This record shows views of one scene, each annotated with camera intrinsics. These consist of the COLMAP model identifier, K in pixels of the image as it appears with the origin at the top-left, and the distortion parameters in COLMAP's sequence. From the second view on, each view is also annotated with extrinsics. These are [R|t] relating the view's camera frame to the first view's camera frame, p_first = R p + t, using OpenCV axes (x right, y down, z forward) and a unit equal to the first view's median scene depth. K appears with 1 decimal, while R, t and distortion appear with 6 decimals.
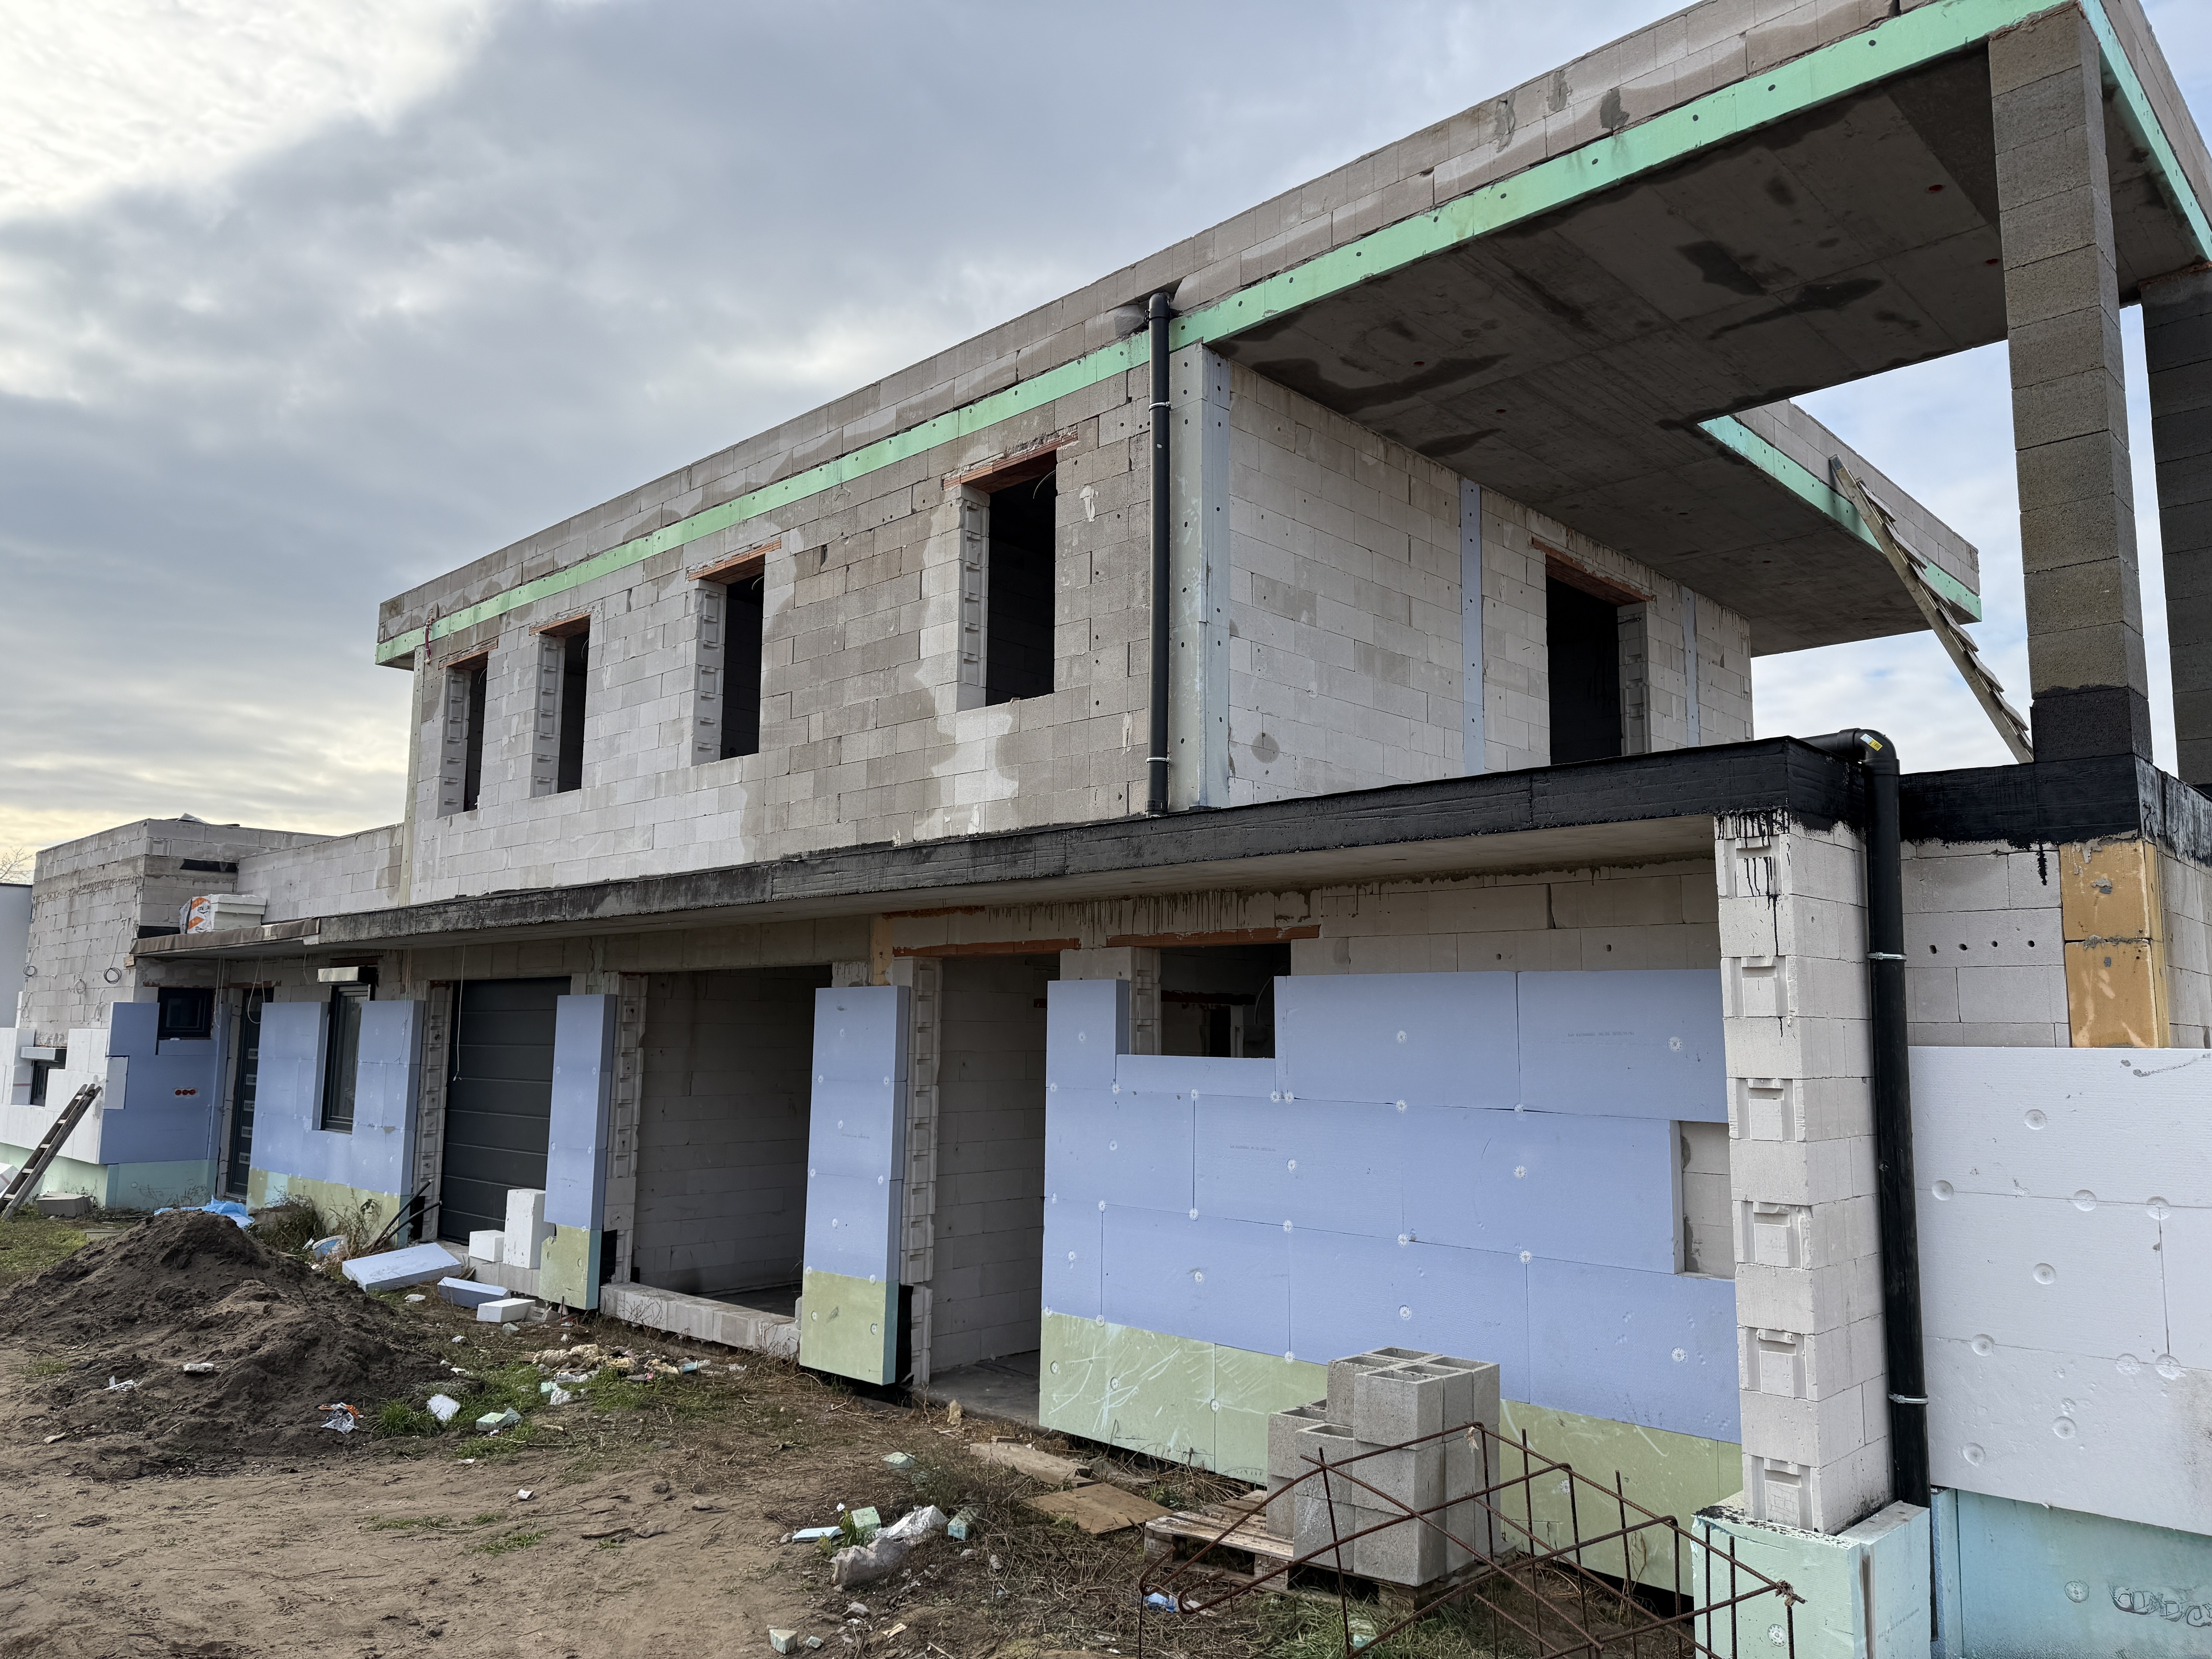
lens RADIAL K [[1564.2, 0, 1106.0], [0, 1564.2, 829.5], [0, 0, 1]] dist [0.098119, -0.149303]
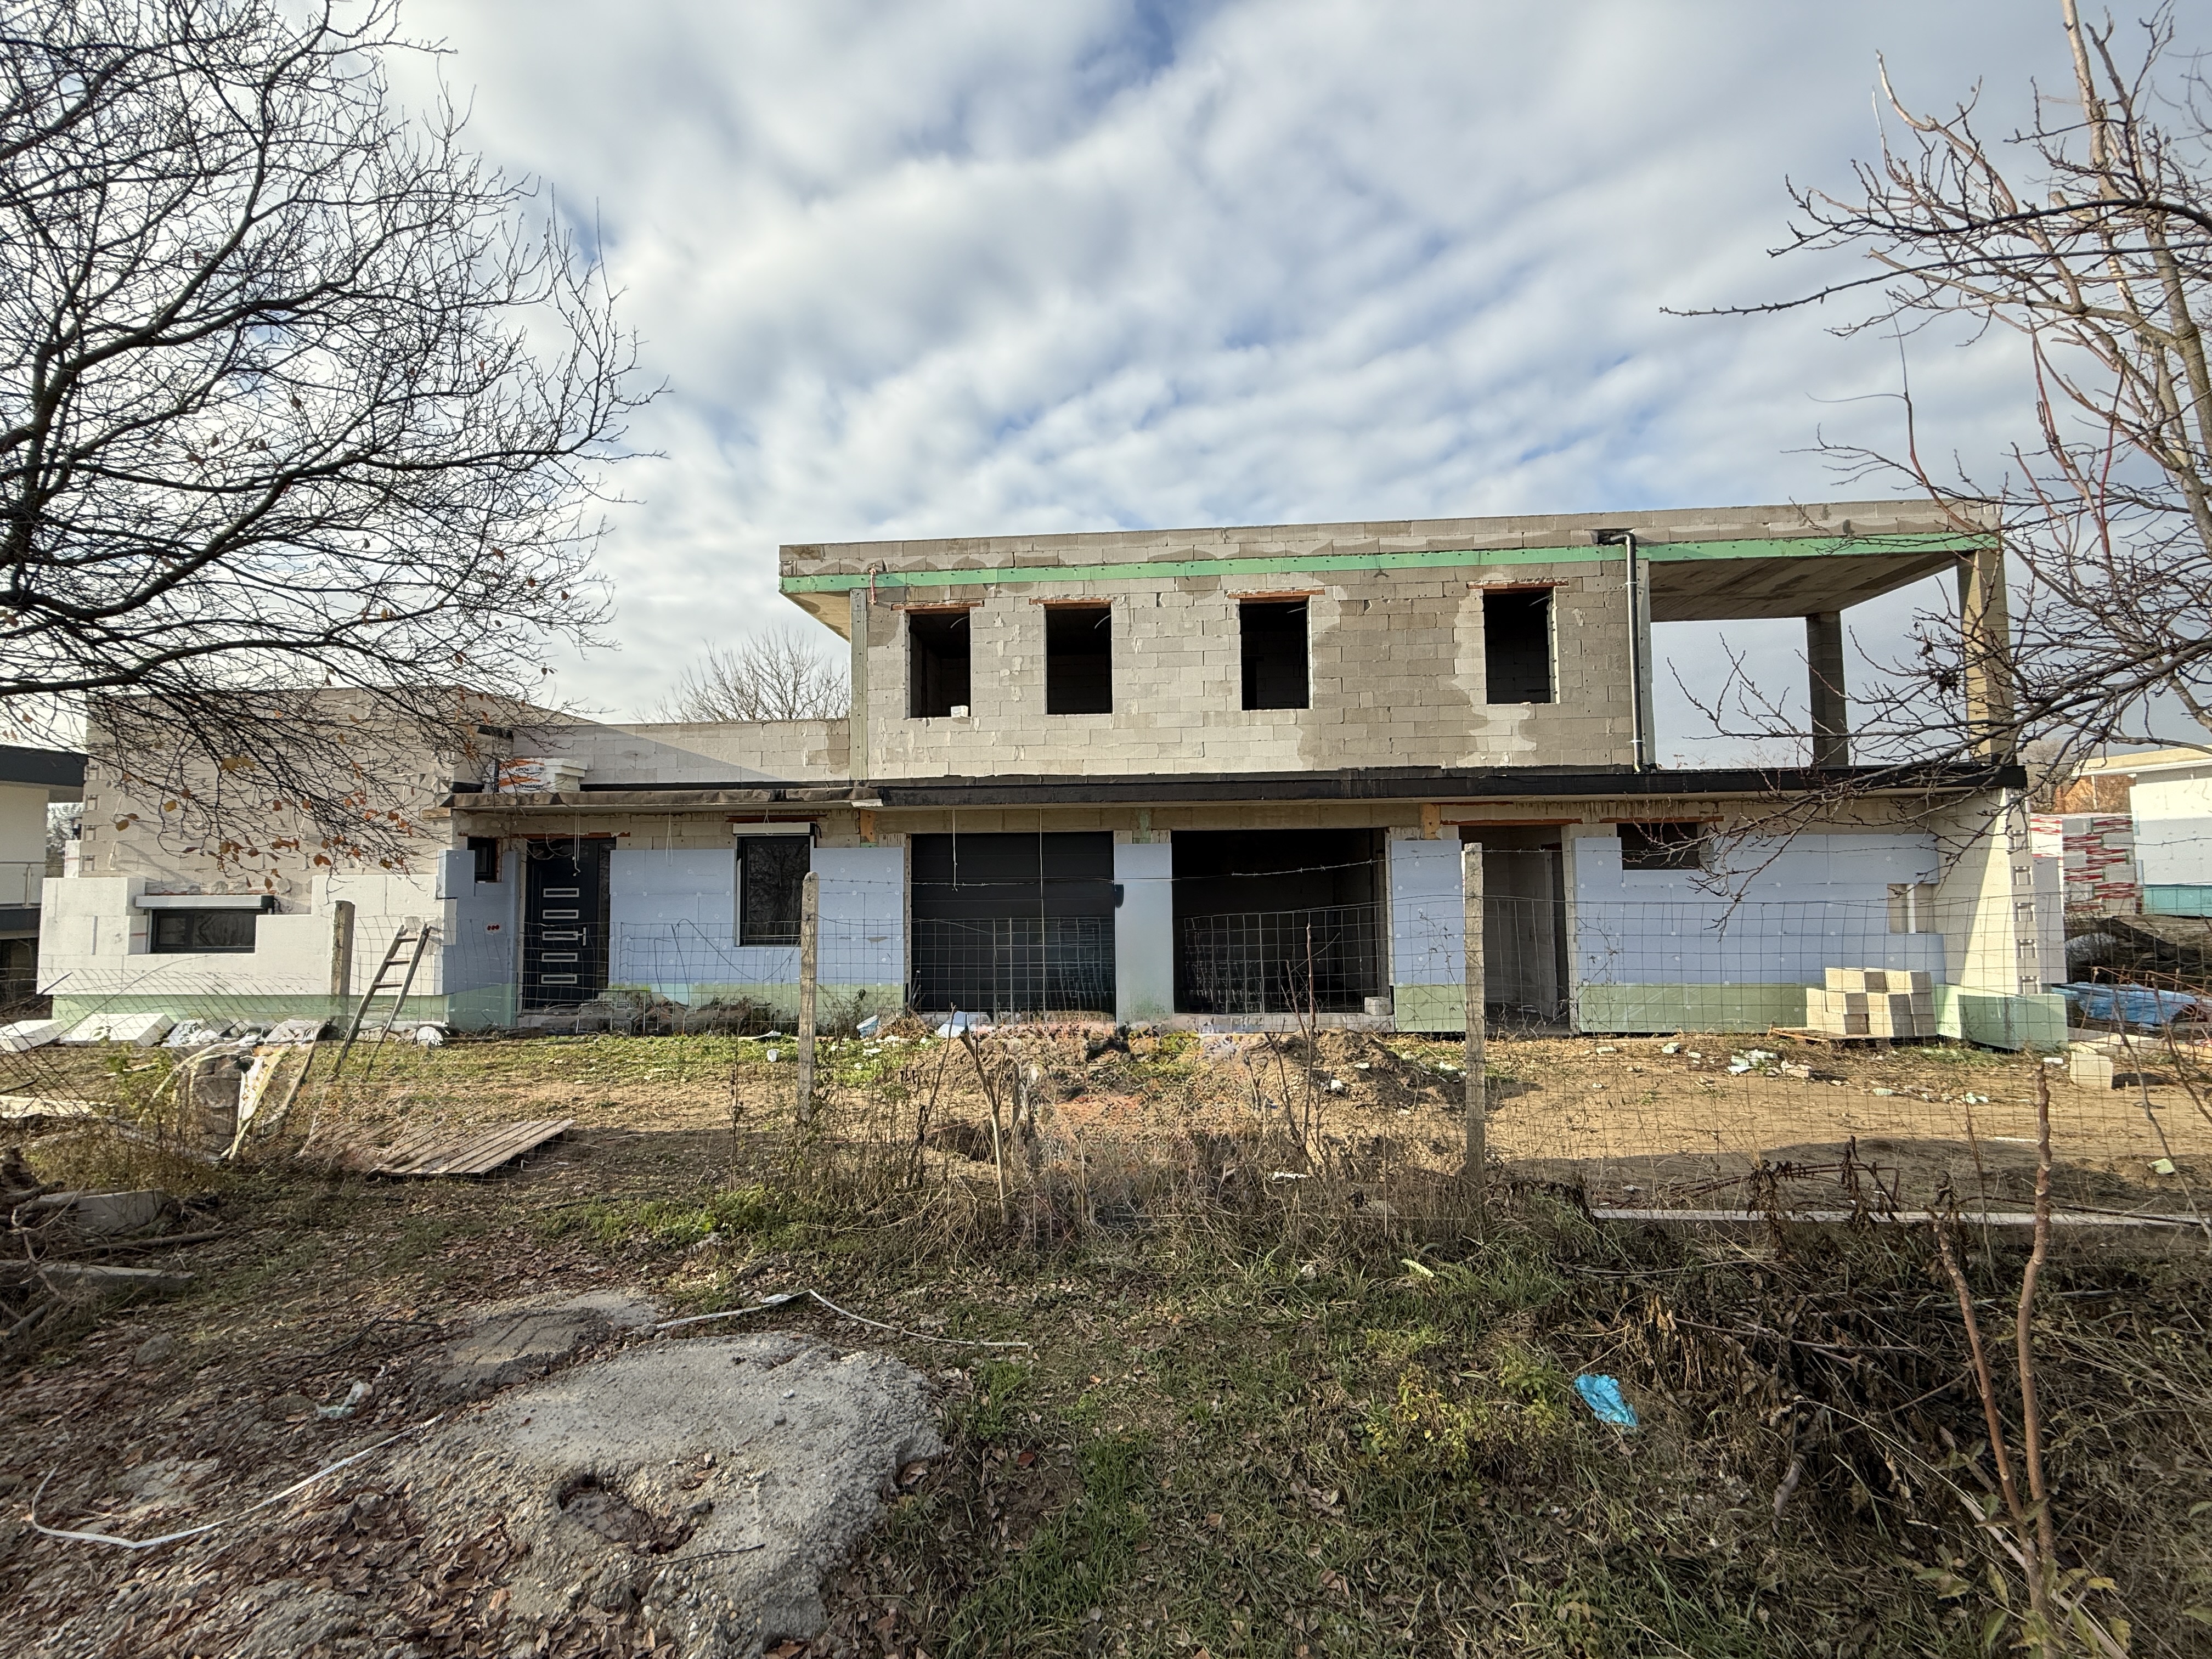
lens RADIAL K [[884.1, 0, 1106.0], [0, 884.1, 829.5], [0, 0, 1]] dist [-0.000883, -0.000045]
pose [[0.769958, 0.019474, 0.637797, -1.161118], [-0.066325, 0.996563, 0.049640, 0.059463], [-0.634638, -0.080523, 0.768603, 0.413383]]
